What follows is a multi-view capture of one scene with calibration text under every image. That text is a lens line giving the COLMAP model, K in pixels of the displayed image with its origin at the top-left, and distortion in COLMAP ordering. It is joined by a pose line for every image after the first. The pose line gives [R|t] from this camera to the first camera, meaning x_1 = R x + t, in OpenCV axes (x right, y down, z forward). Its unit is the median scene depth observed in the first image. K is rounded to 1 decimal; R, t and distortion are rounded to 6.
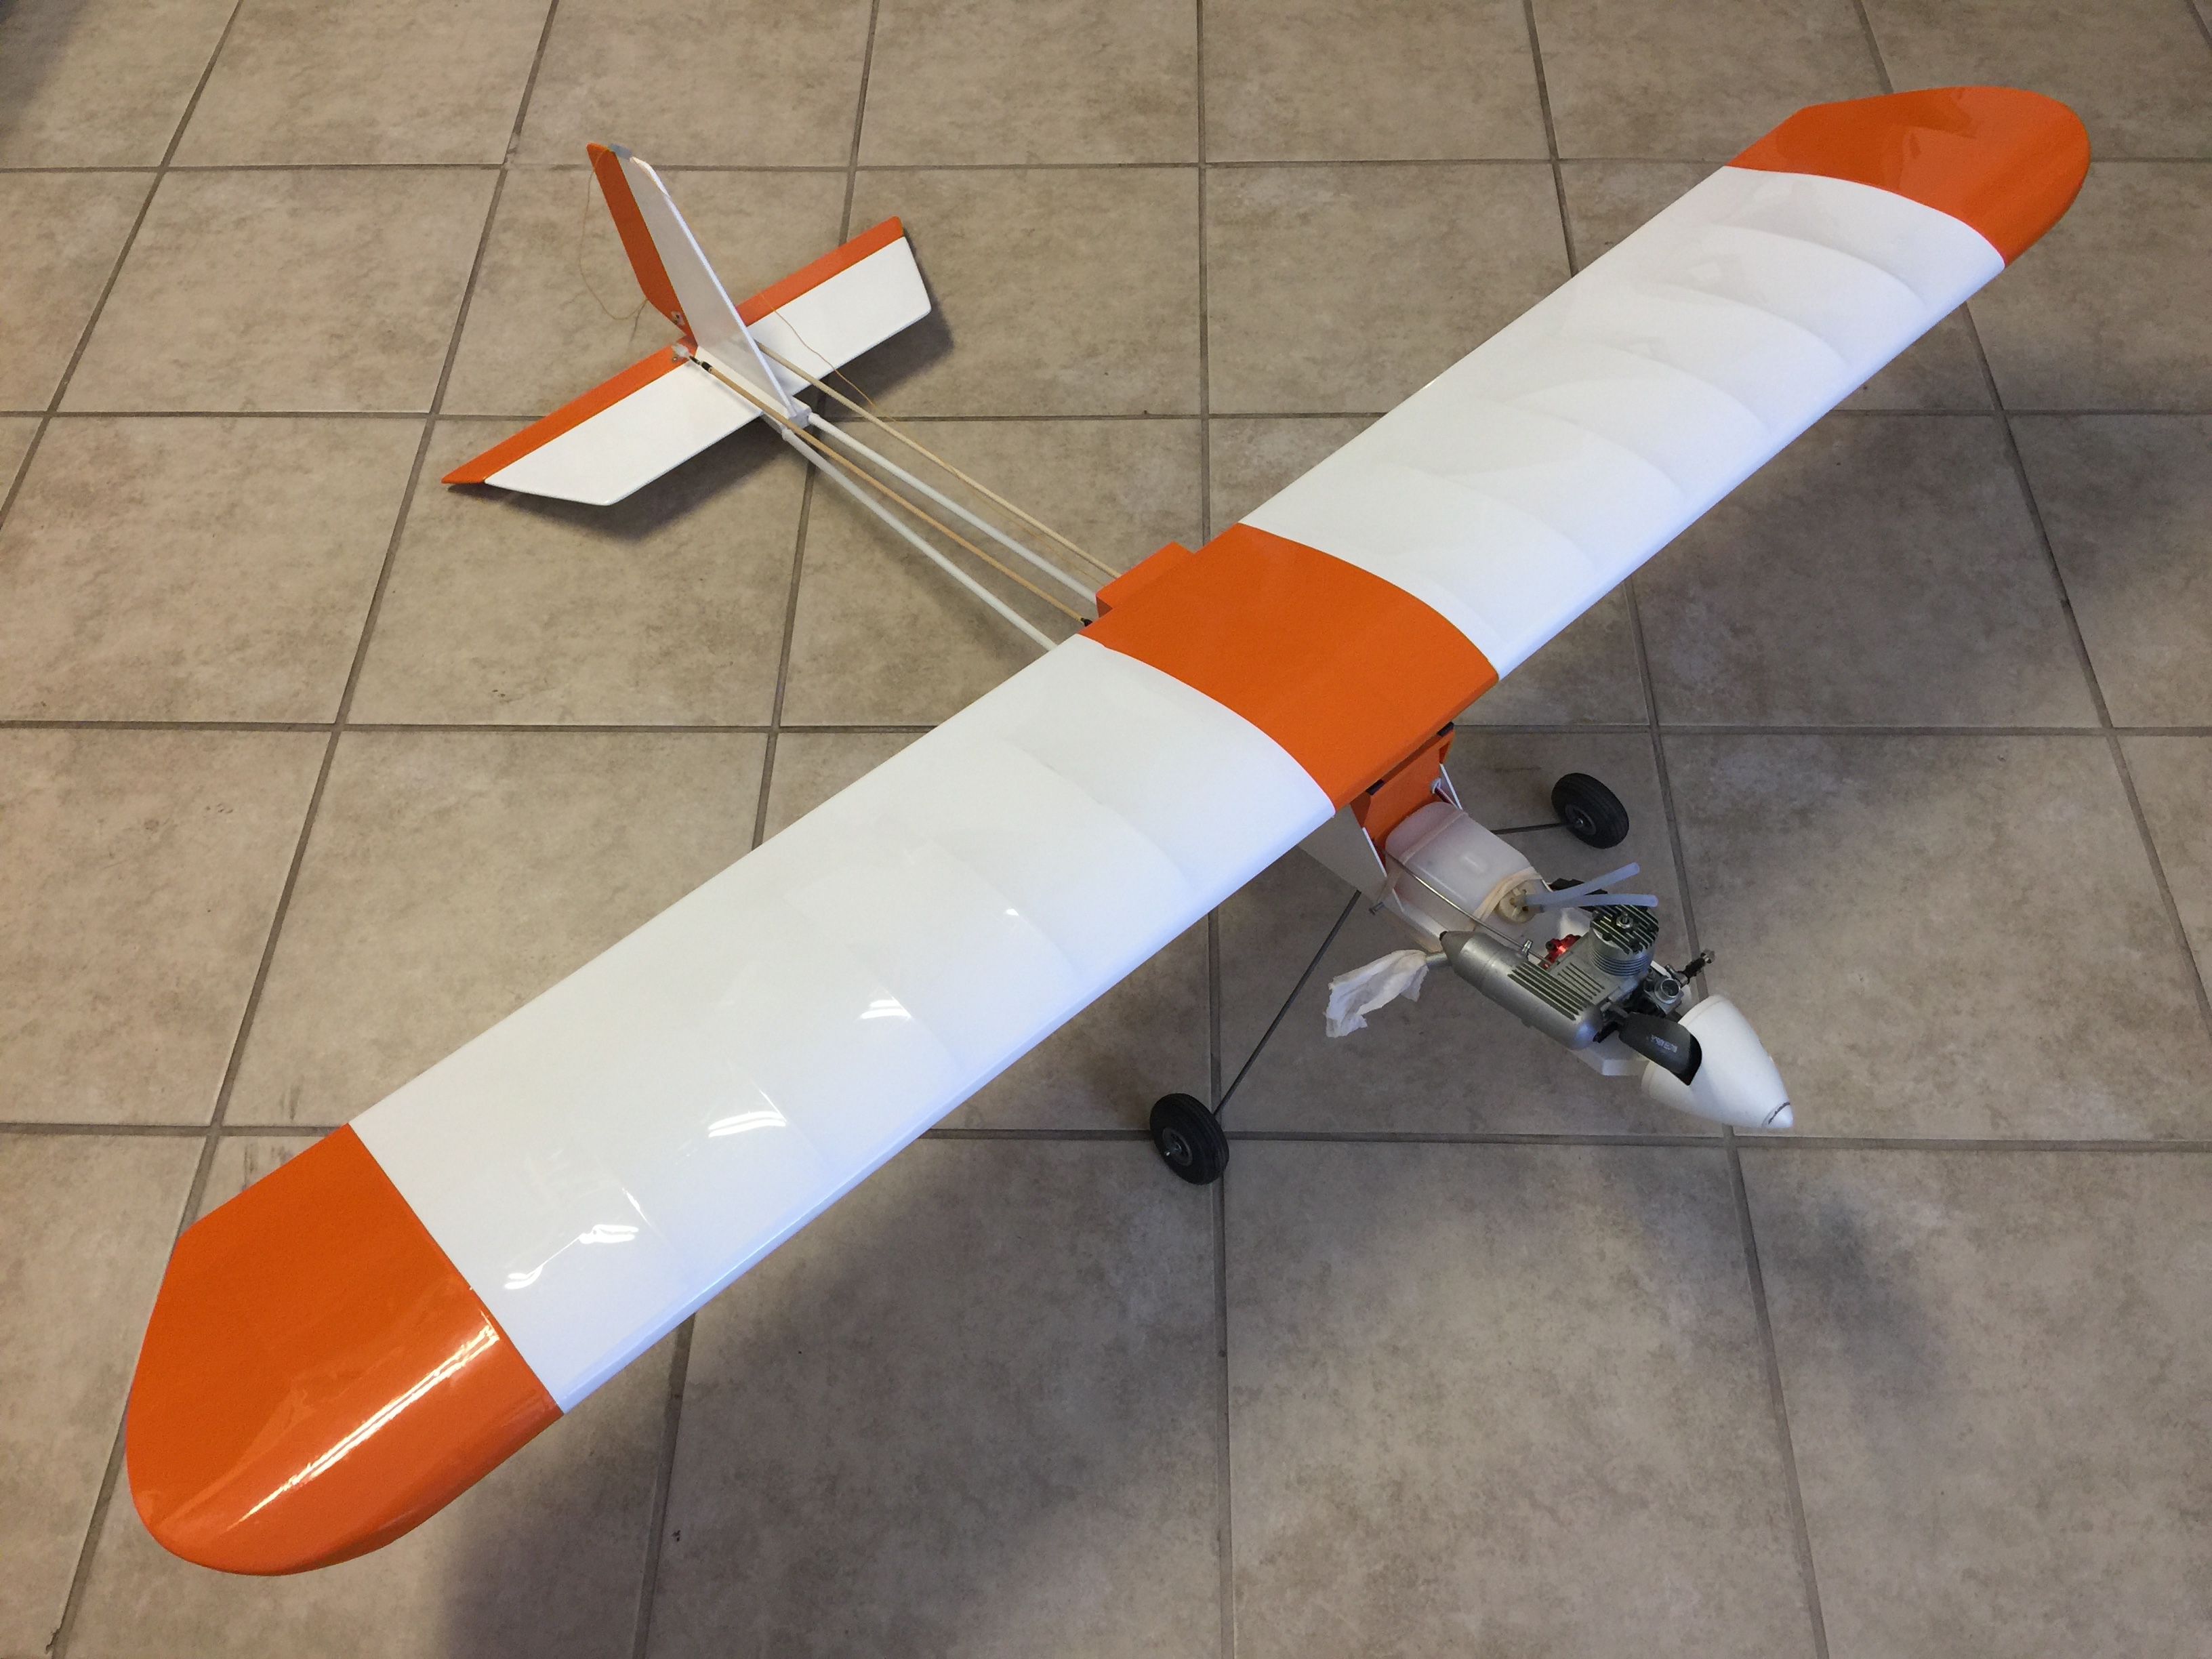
lens RADIAL K [[1862.4, 0, 1096.9], [0, 1862.4, 831.5], [0, 0, 1]] dist [0.086194, -0.140266]
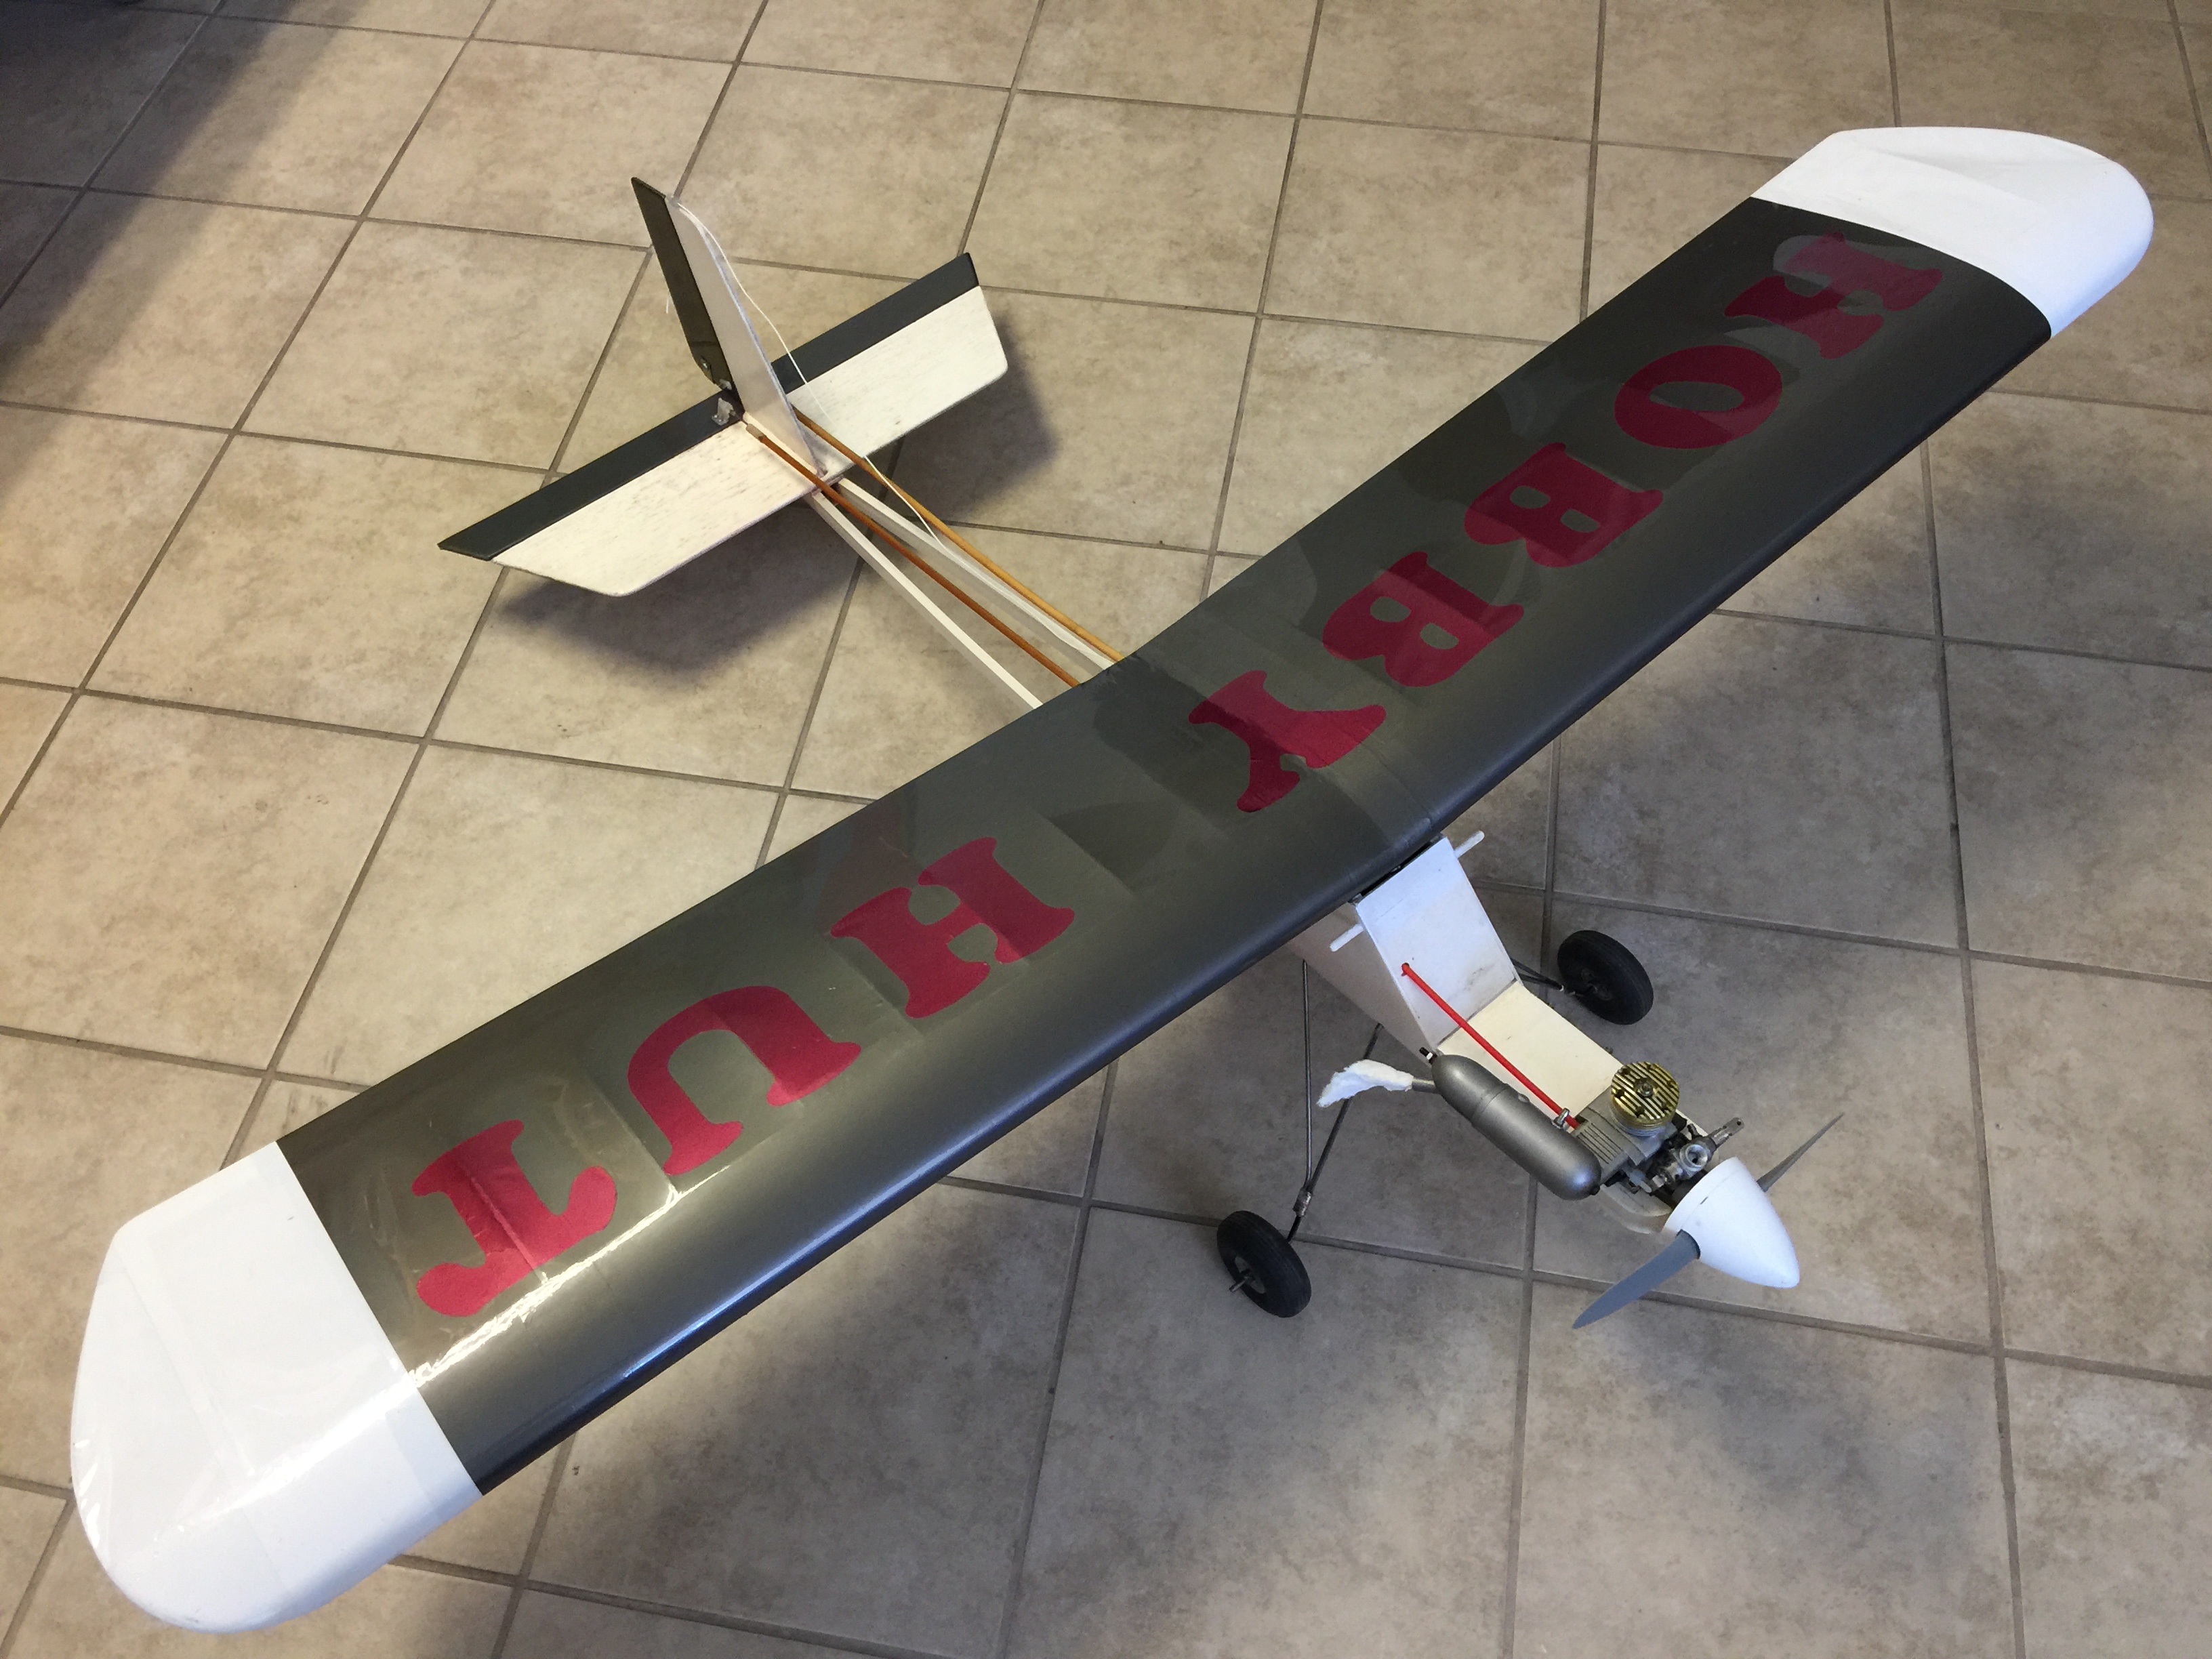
lens RADIAL K [[1862.4, 0, 1100.8], [0, 1862.4, 825.2], [0, 0, 1]] dist [0.086194, -0.140266]
pose [[0.987510, 0.131328, -0.087044, 0.118030], [-0.130684, 0.991338, 0.013073, -0.070618], [0.088007, -0.001534, 0.996119, -0.127836]]
